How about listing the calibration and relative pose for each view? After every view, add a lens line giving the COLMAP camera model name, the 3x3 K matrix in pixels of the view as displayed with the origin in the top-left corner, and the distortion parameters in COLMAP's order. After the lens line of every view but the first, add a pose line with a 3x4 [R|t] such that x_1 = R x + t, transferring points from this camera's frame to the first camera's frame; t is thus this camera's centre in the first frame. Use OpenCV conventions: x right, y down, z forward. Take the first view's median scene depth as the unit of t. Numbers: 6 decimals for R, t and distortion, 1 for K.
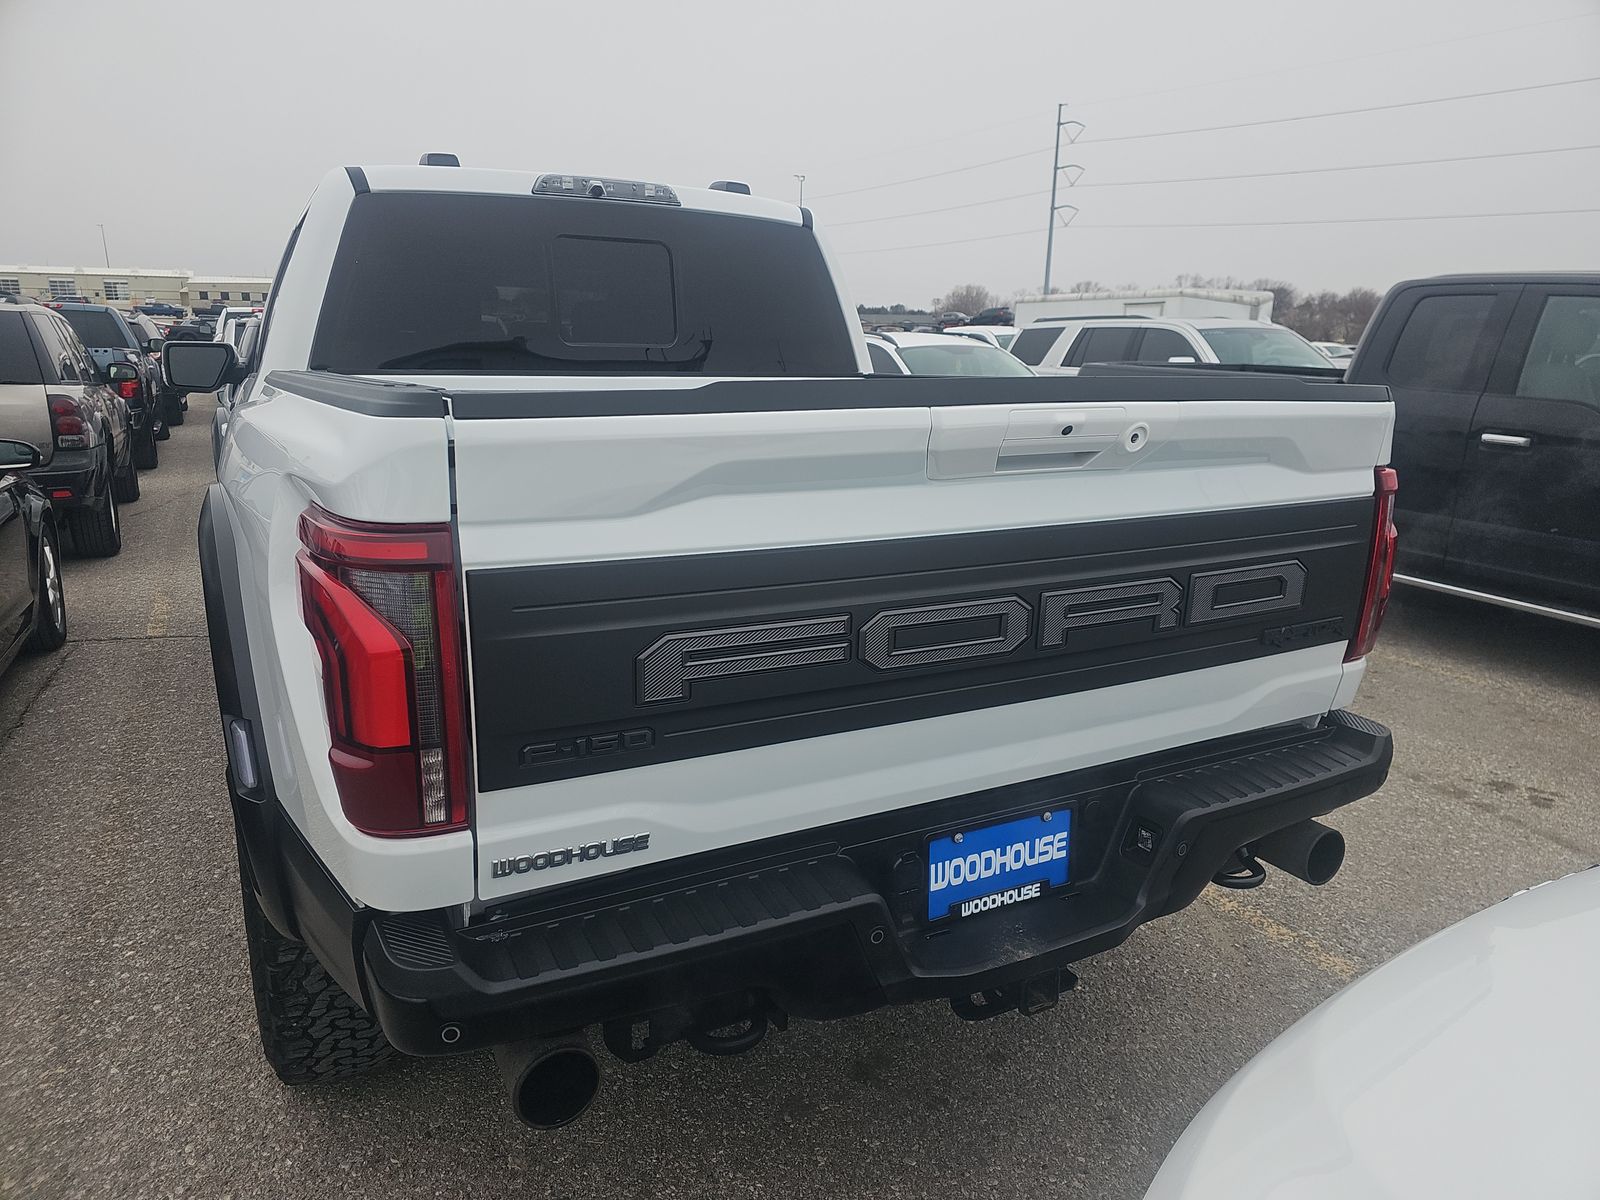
lens RADIAL K [[1076.9, 0, 813.0], [0, 1076.9, 609.5], [0, 0, 1]] dist [0.033999, -0.040617]
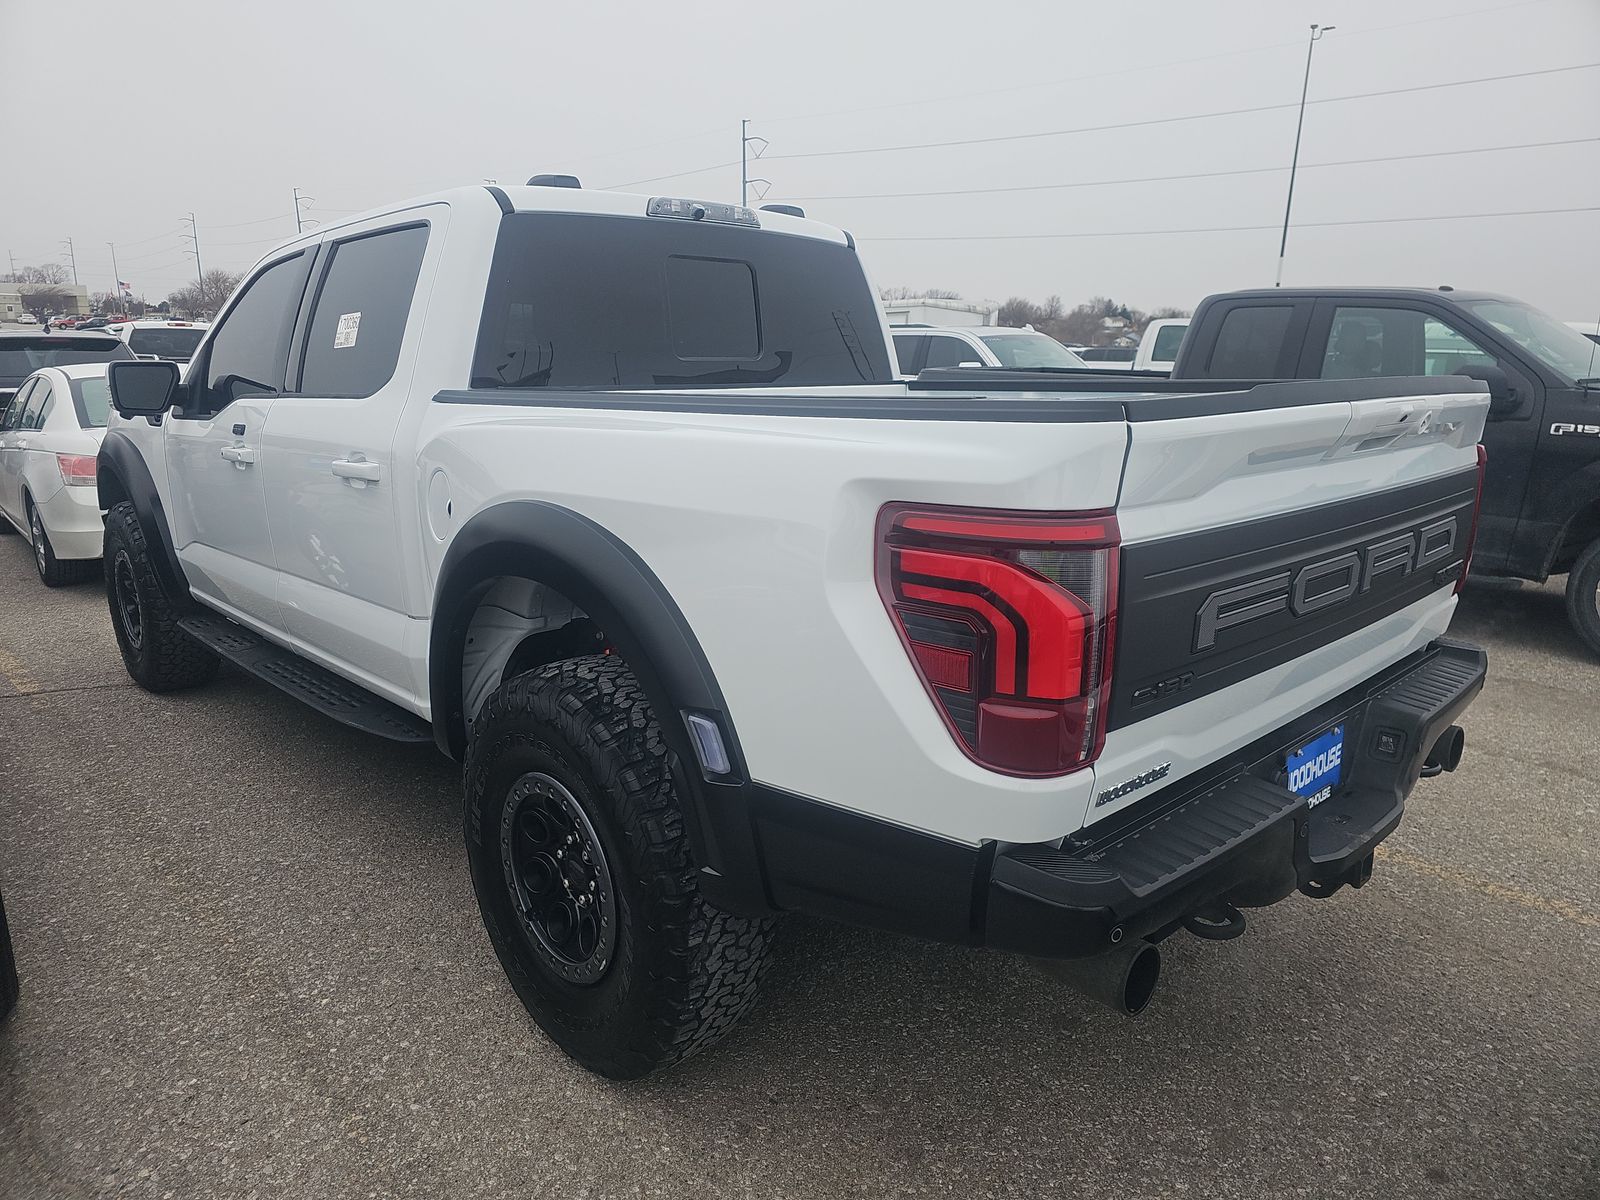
lens RADIAL K [[1076.9, 0, 802.4], [0, 1076.9, 595.8], [0, 0, 1]] dist [0.033999, -0.040617]
pose [[0.965715, -0.069087, 0.250242, -0.426190], [0.073868, 0.997220, -0.009753, 0.002074], [-0.248872, 0.027903, 0.968134, -0.036858]]
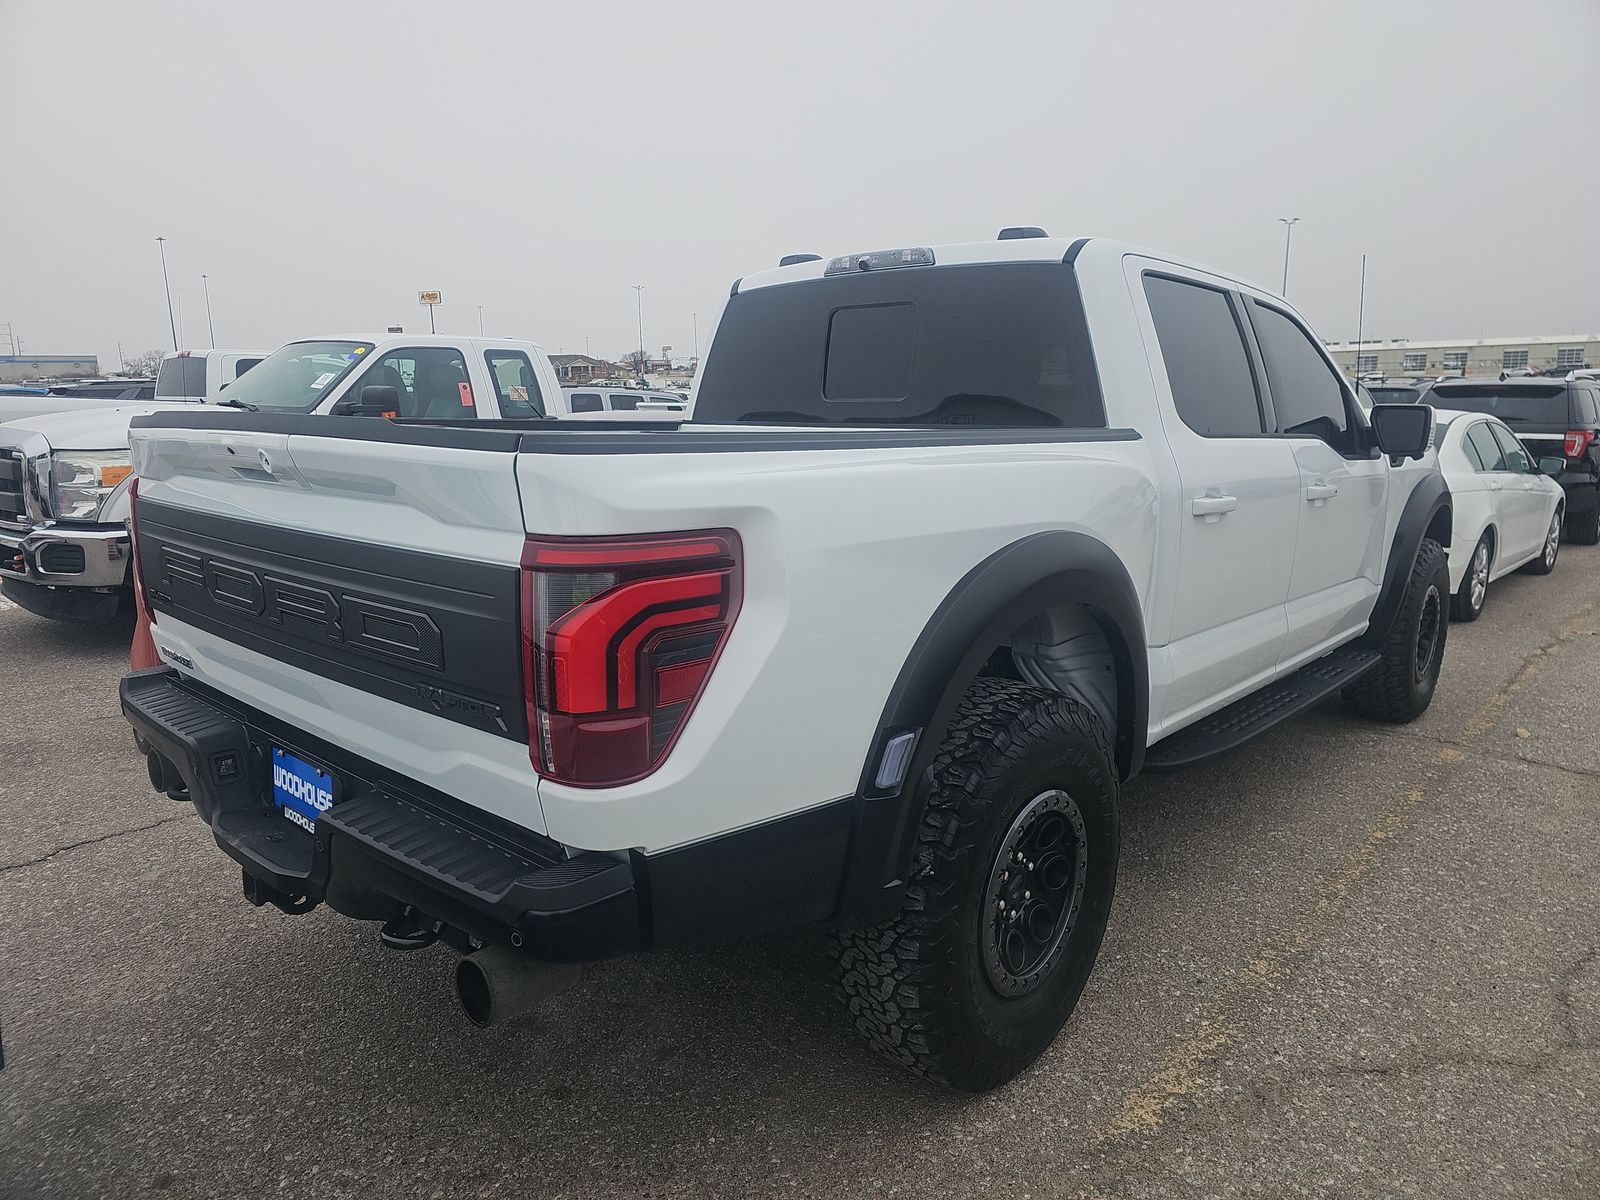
lens RADIAL K [[1076.9, 0, 809.6], [0, 1076.9, 599.0], [0, 0, 1]] dist [0.033999, -0.040617]
pose [[0.341312, 0.153152, -0.927389, 0.955759], [-0.217432, 0.972740, 0.080618, -0.138218], [0.914456, 0.174128, 0.365308, 0.651775]]
